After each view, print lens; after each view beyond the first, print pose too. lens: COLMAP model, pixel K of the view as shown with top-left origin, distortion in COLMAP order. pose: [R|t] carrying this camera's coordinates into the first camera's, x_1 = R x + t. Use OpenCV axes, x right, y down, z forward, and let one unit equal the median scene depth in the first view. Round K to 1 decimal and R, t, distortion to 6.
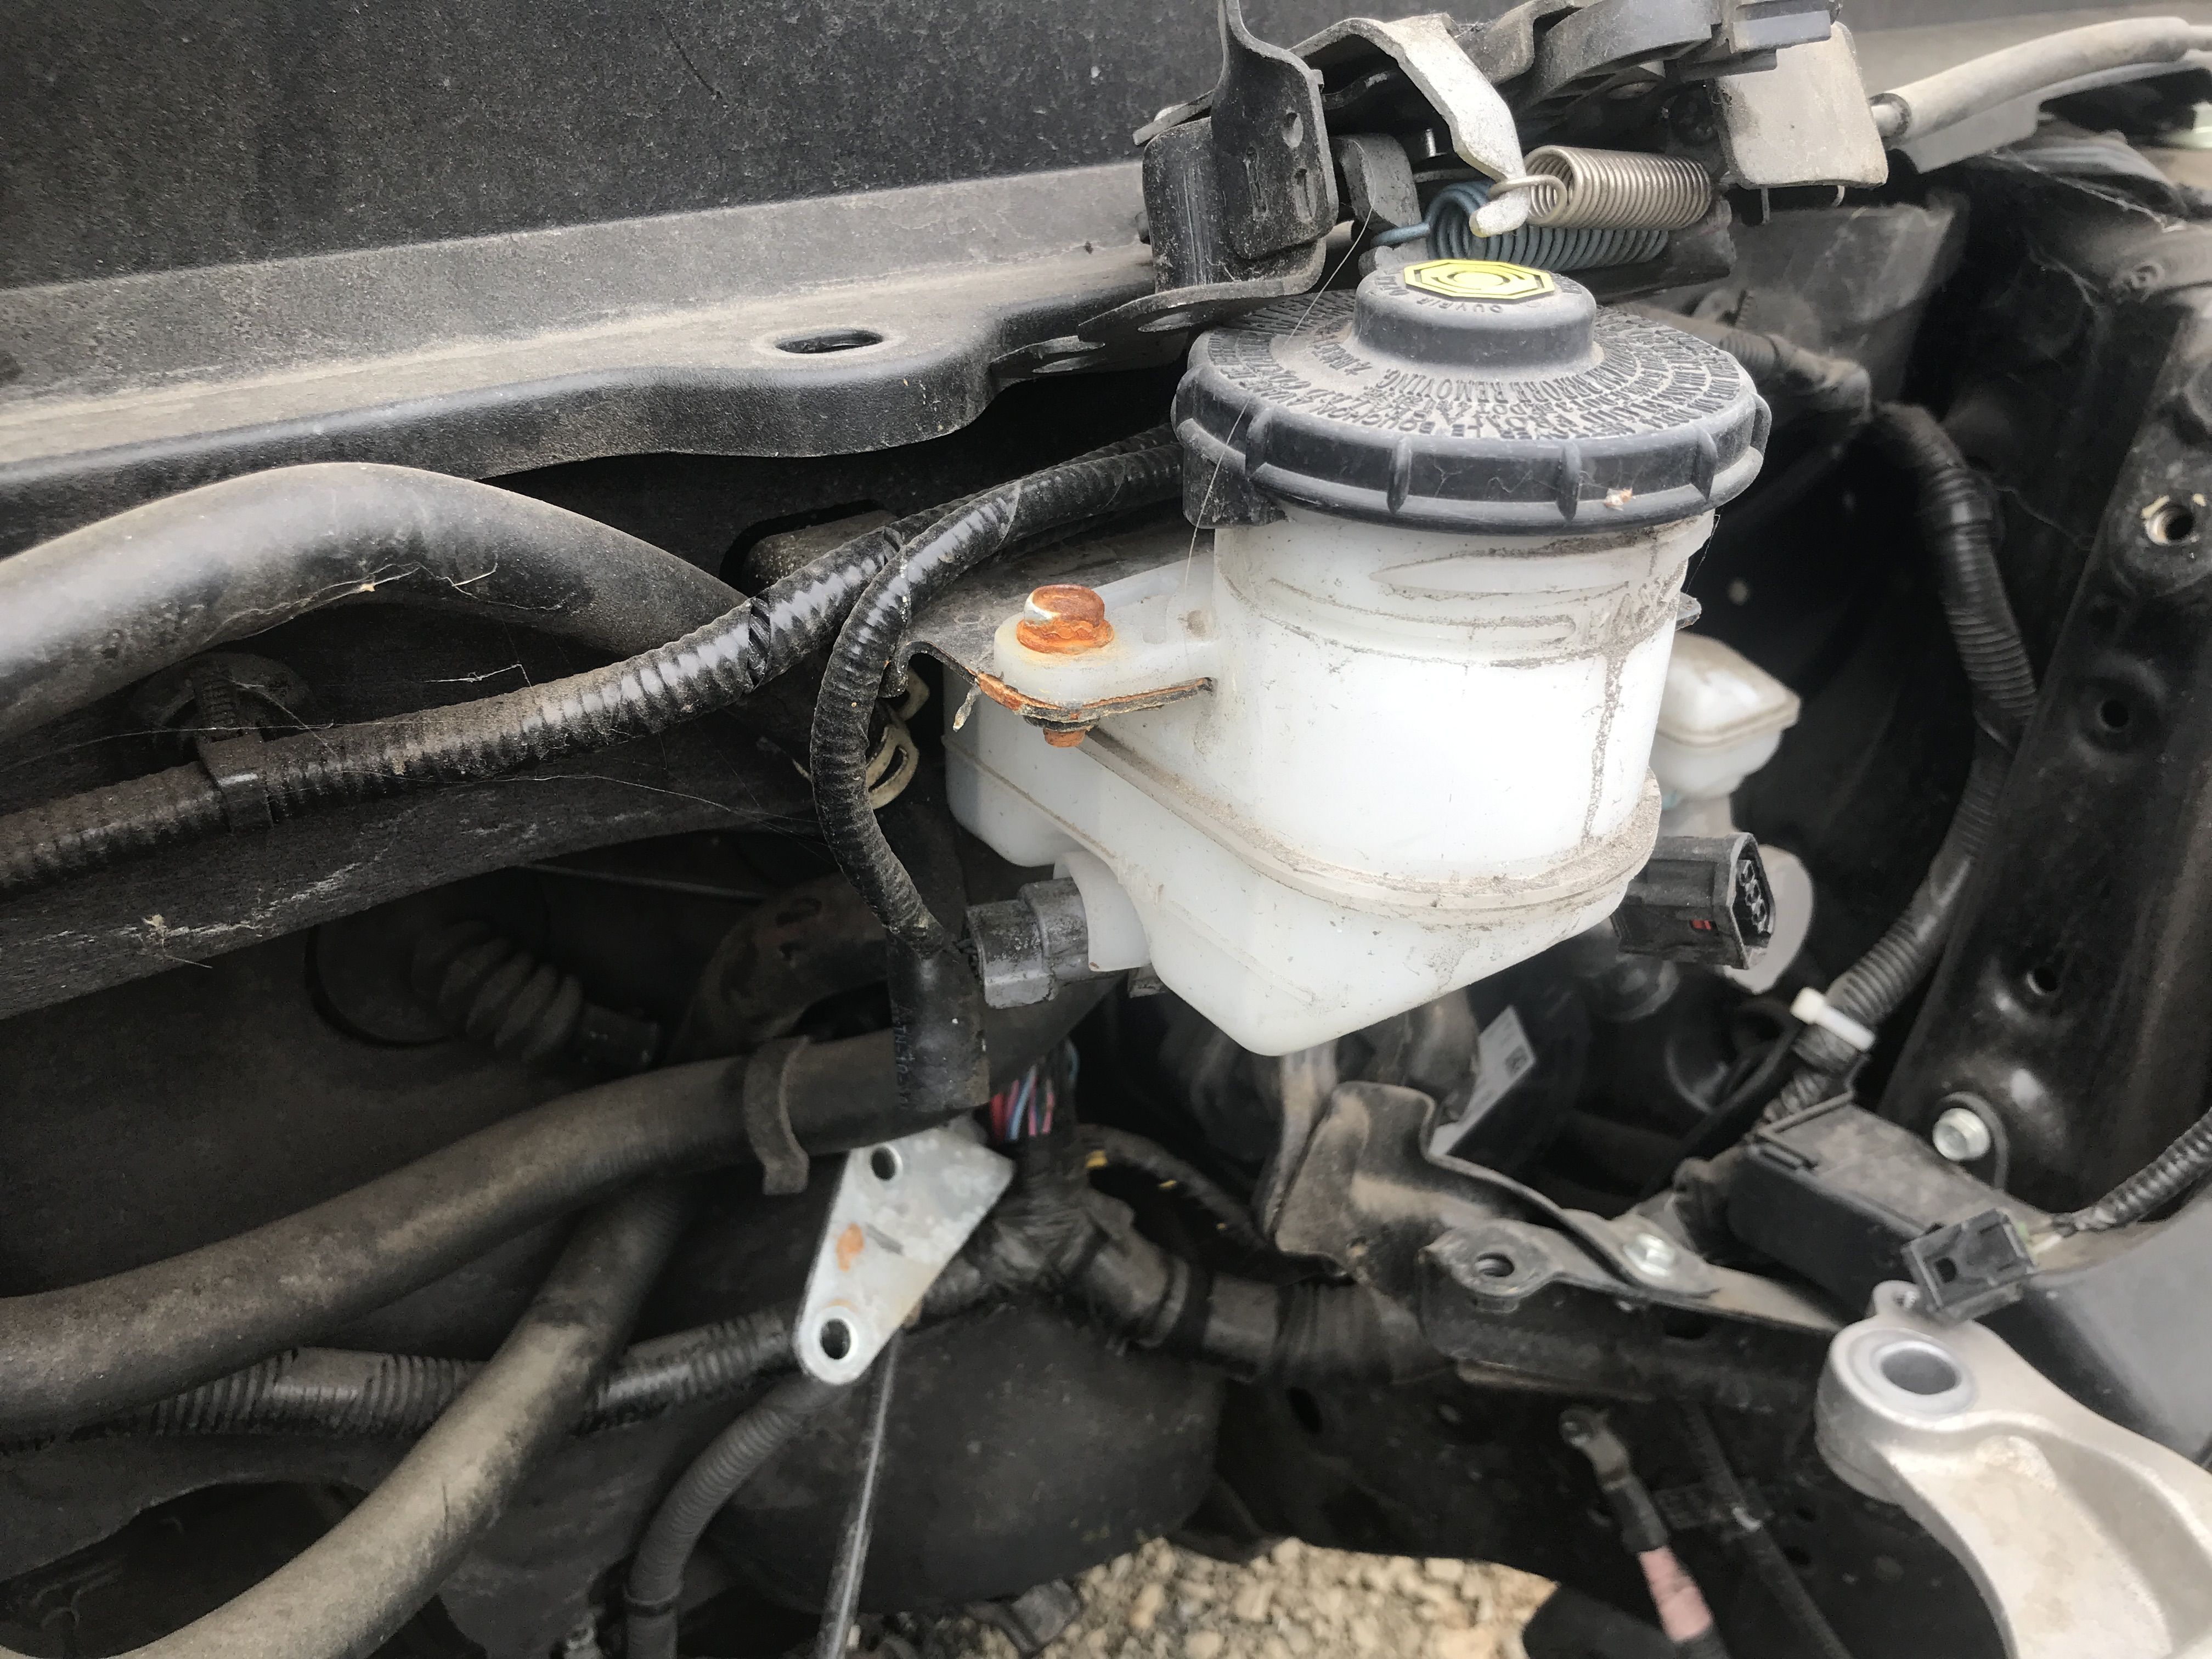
lens RADIAL K [[1742.7, 0, 1105.8], [0, 1742.7, 816.7], [0, 0, 1]] dist [-0.041403, 0.010578]
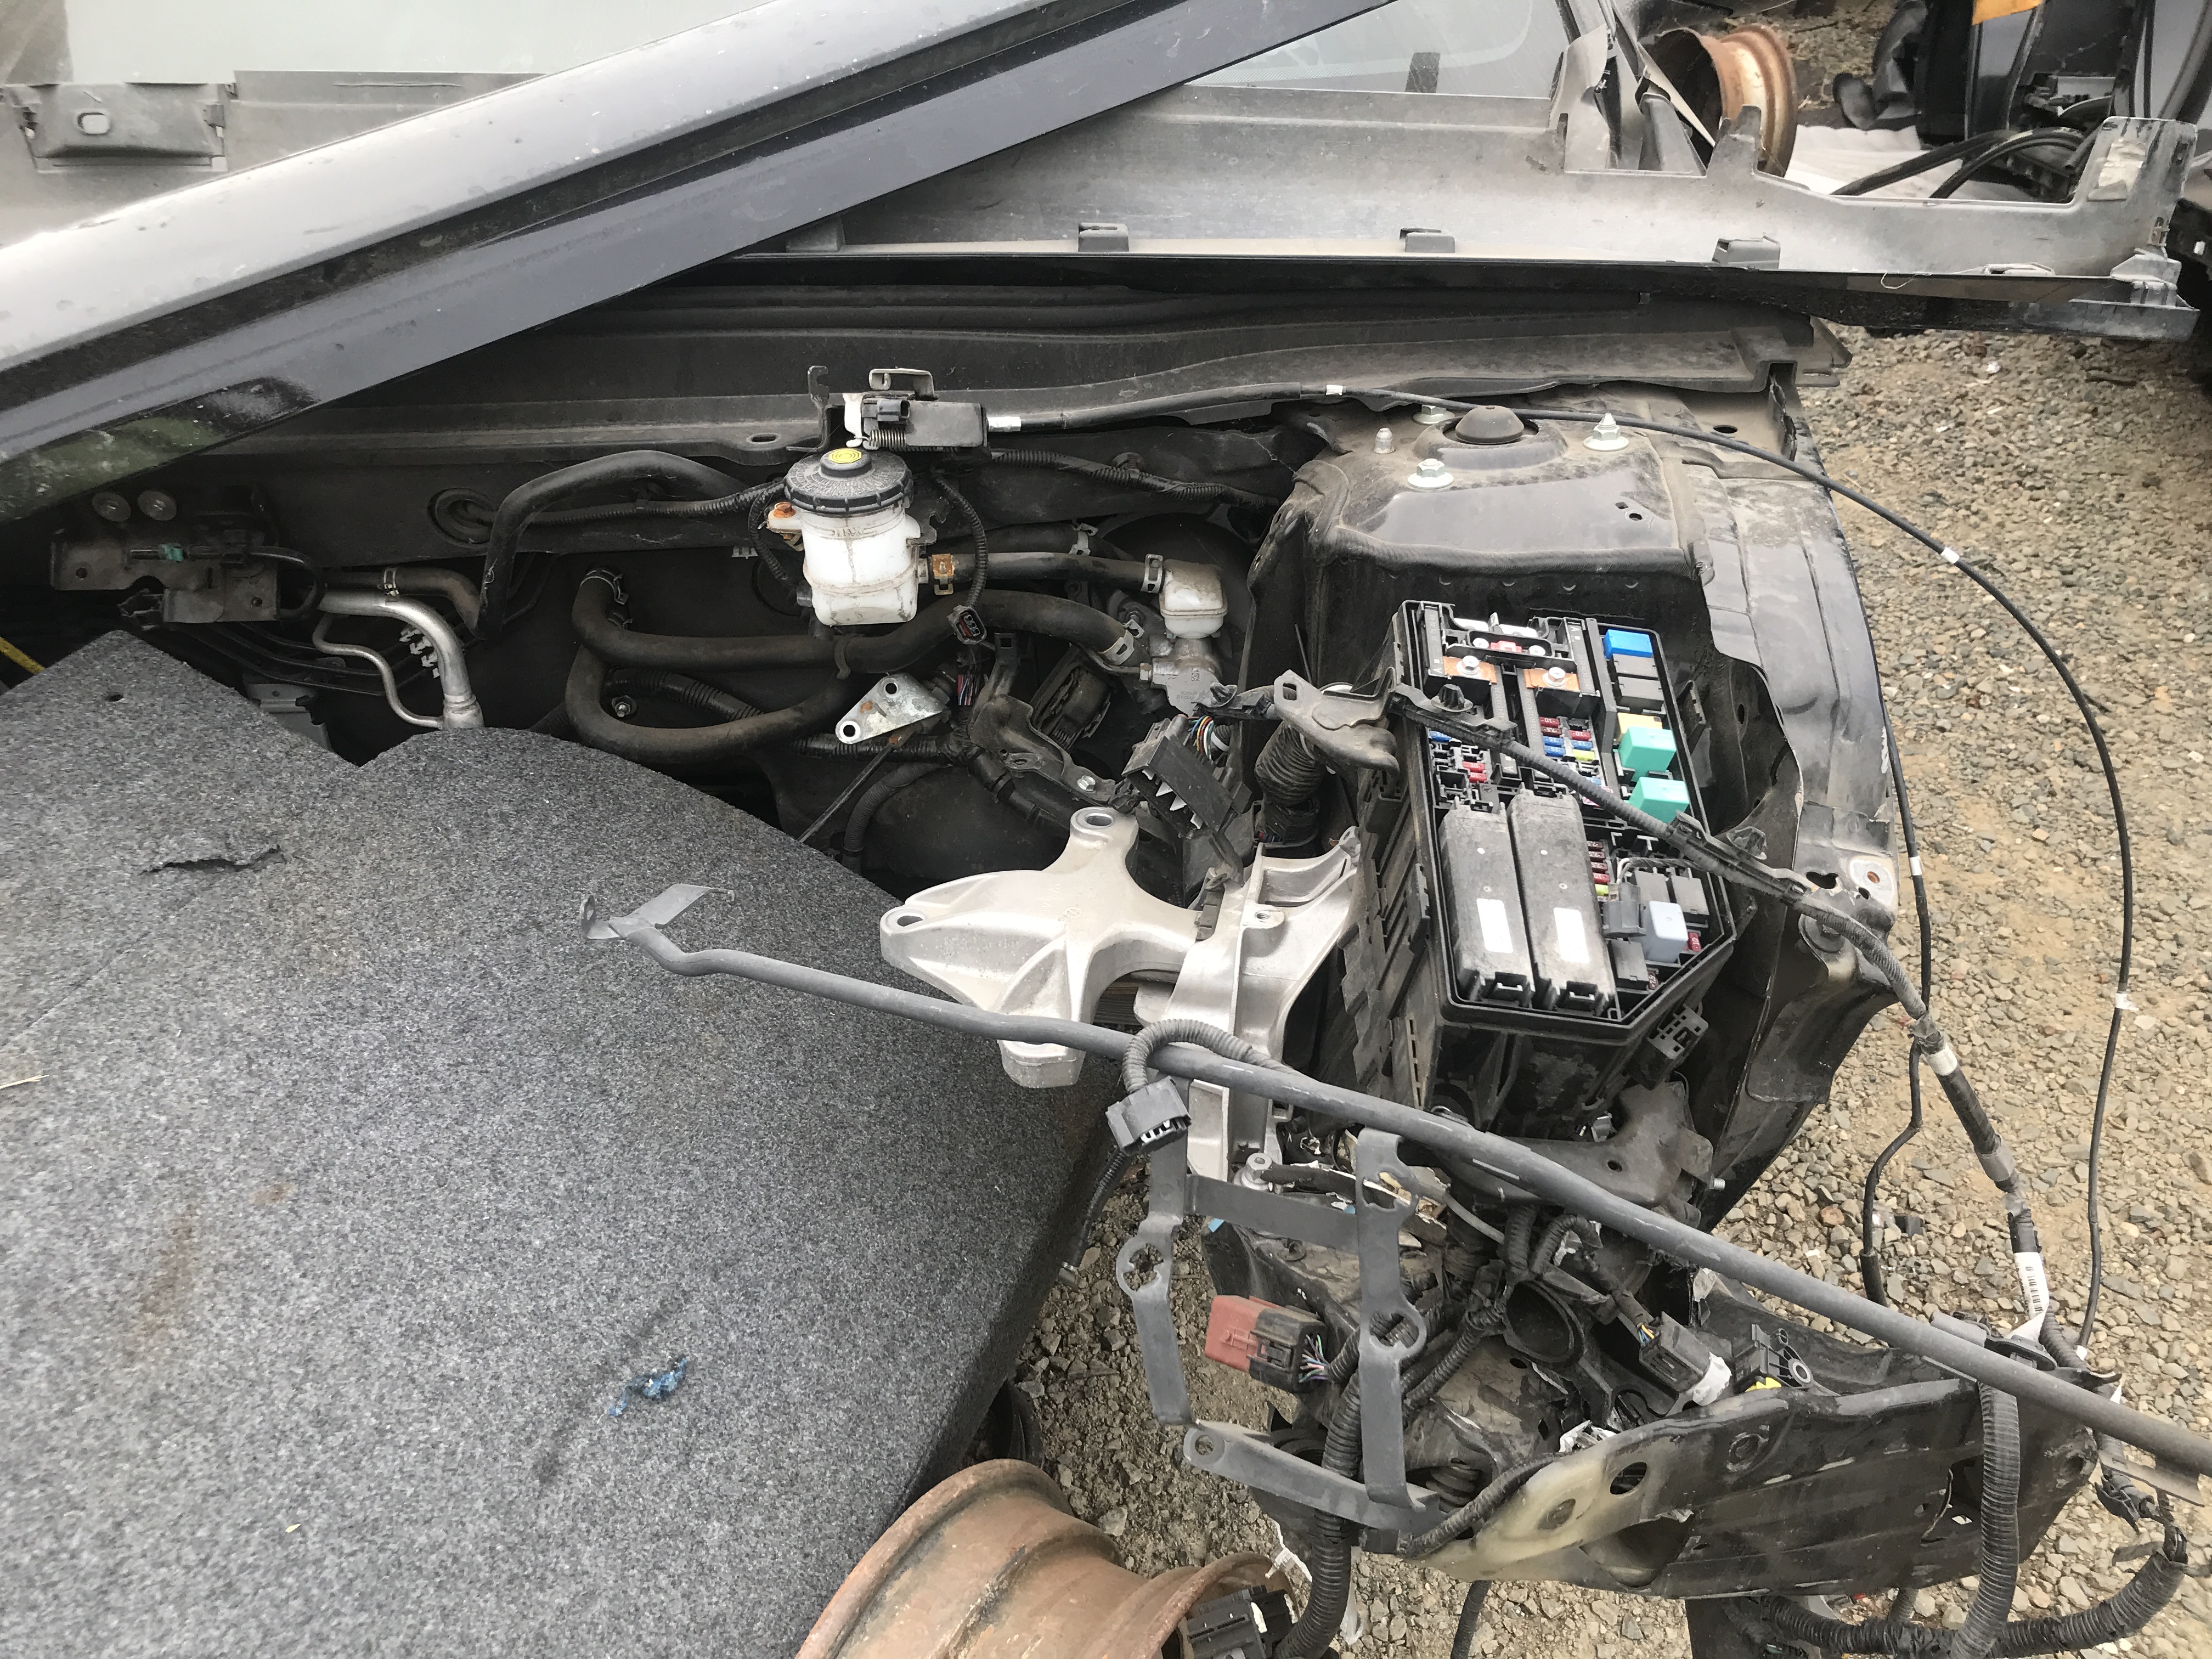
lens RADIAL K [[1742.7, 0, 1105.8], [0, 1742.7, 816.7], [0, 0, 1]] dist [-0.041403, 0.010578]
pose [[0.820731, 0.279764, -0.498129, 1.725770], [-0.230709, 0.959942, 0.159010, -0.151081], [0.522660, -0.015581, 0.852399, -1.367875]]
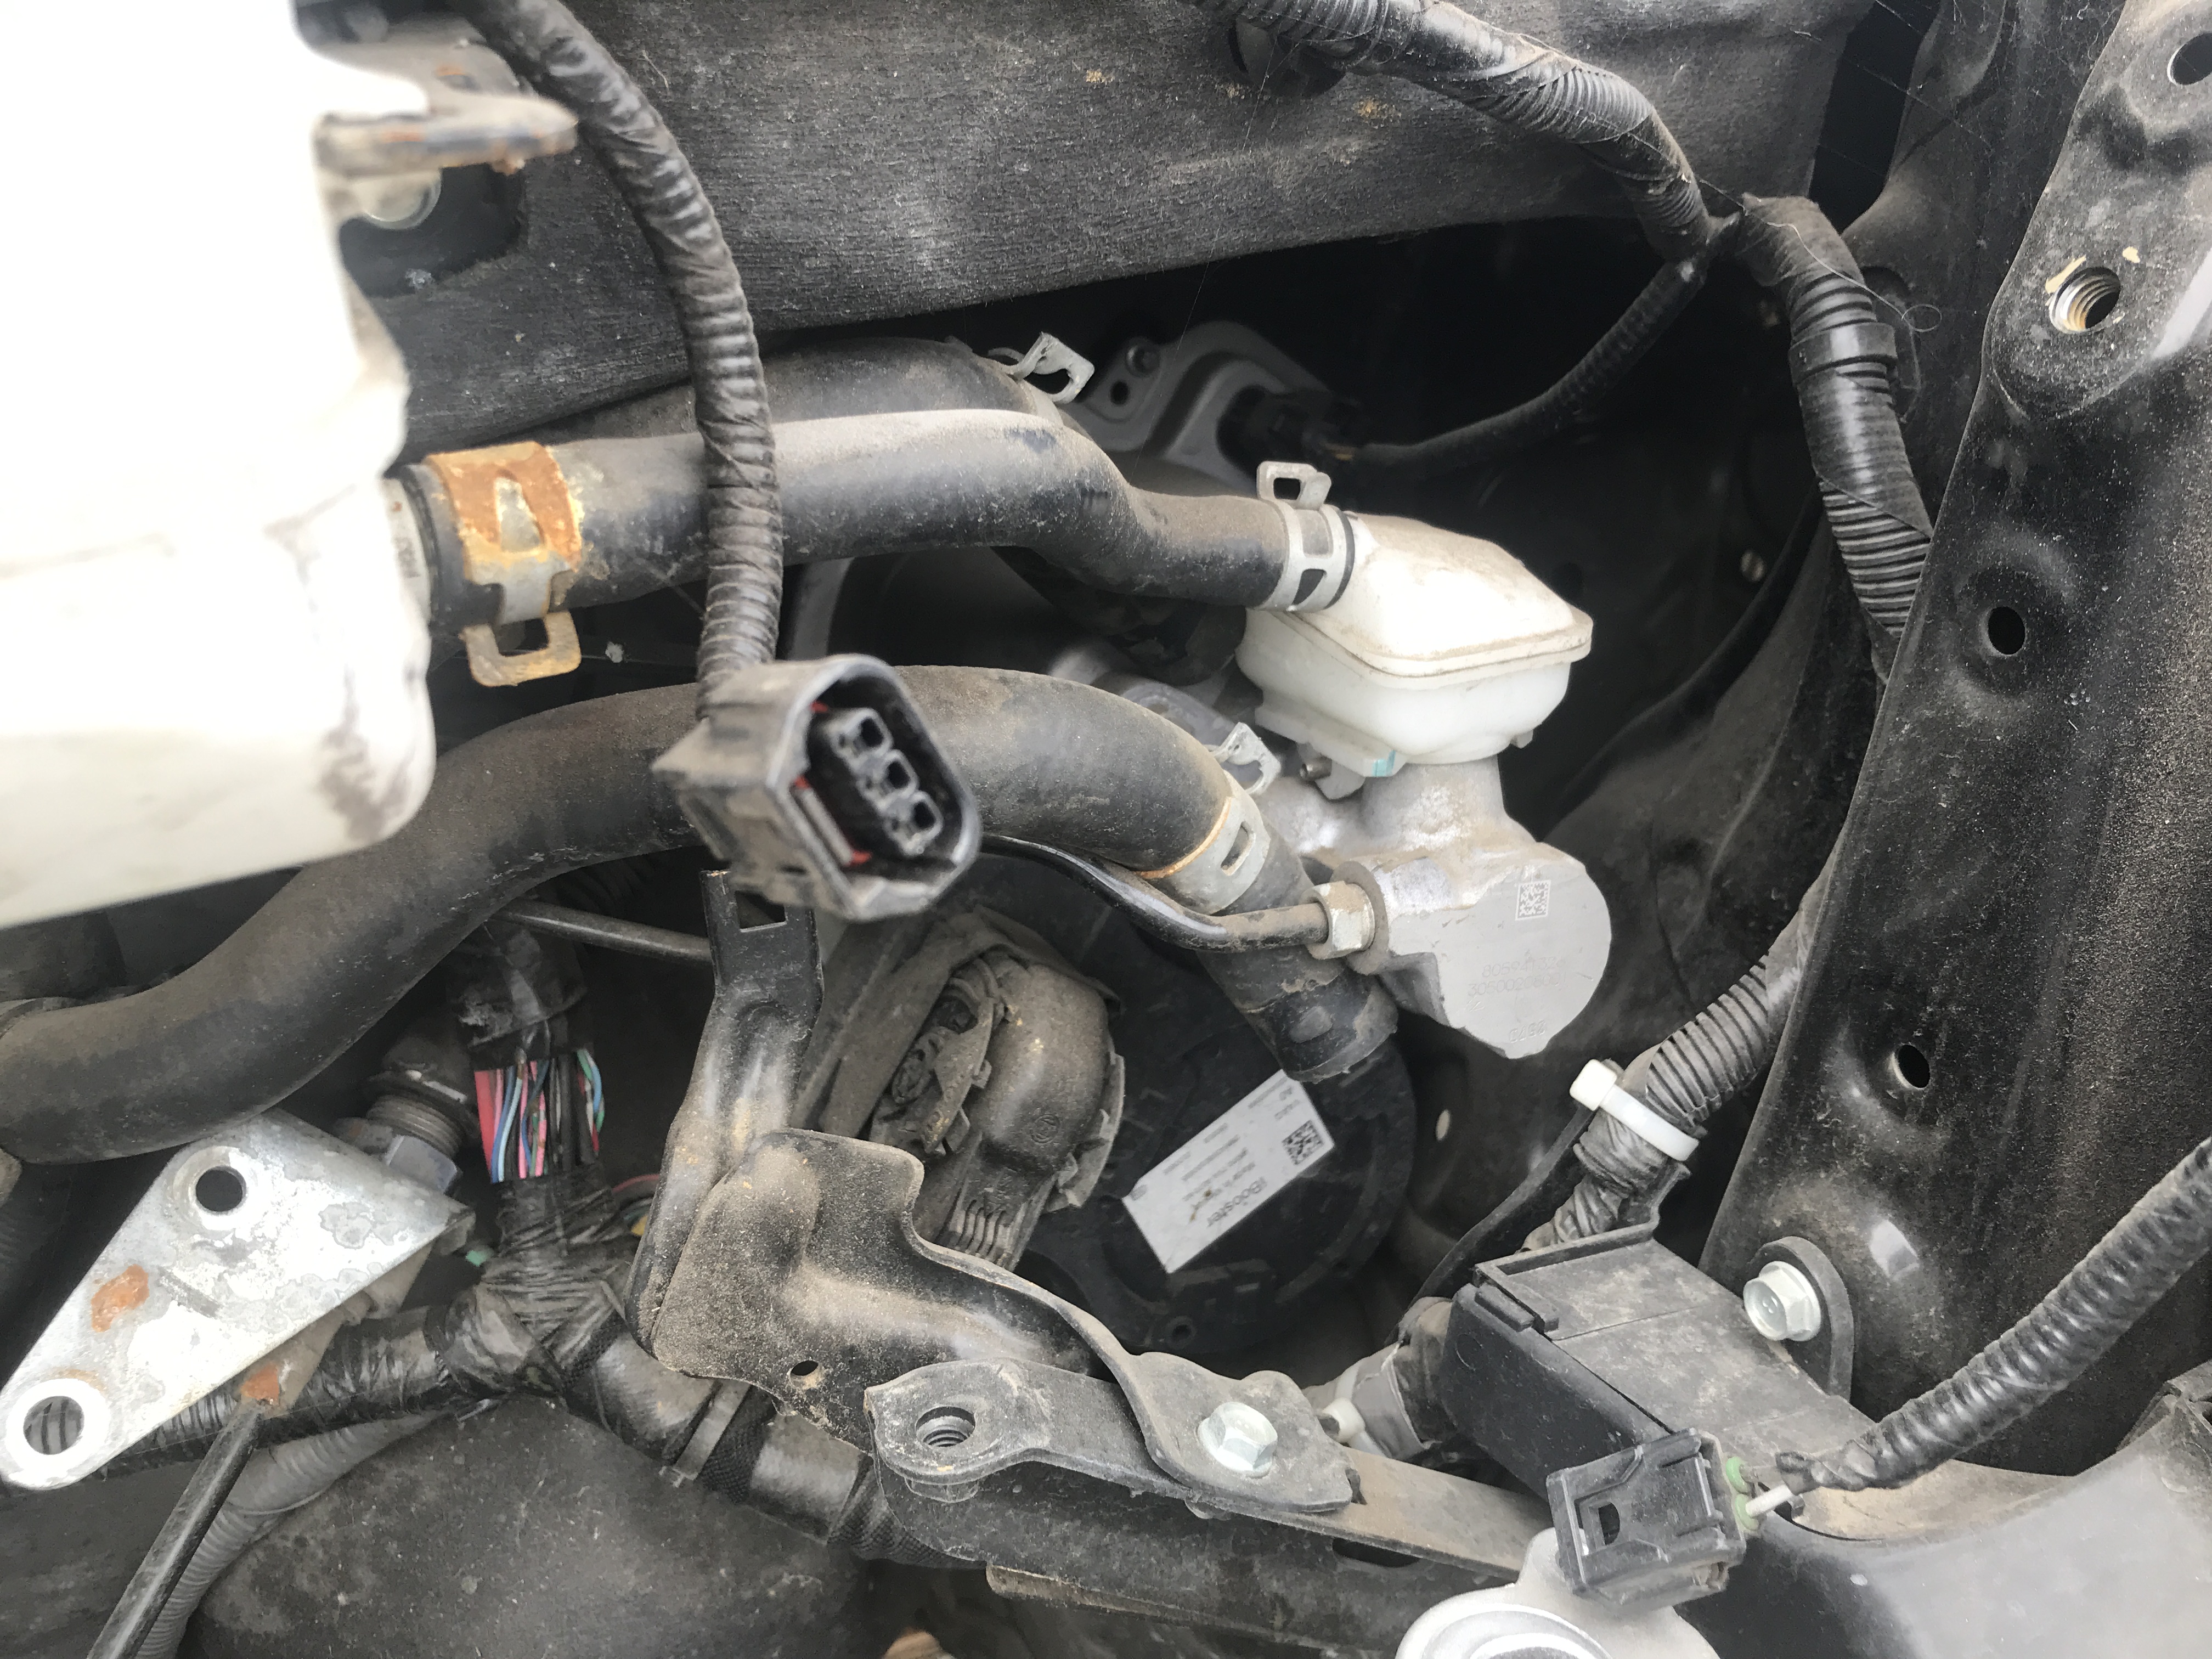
lens RADIAL K [[1787.7, 0, 1106.0], [0, 1787.7, 829.5], [0, 0, 1]] dist [-0.034230, 0.008123]
pose [[0.985227, 0.055913, -0.161872, 0.352106], [-0.060814, 0.997824, -0.025475, 0.042892], [0.160095, 0.034943, 0.986483, 0.310982]]
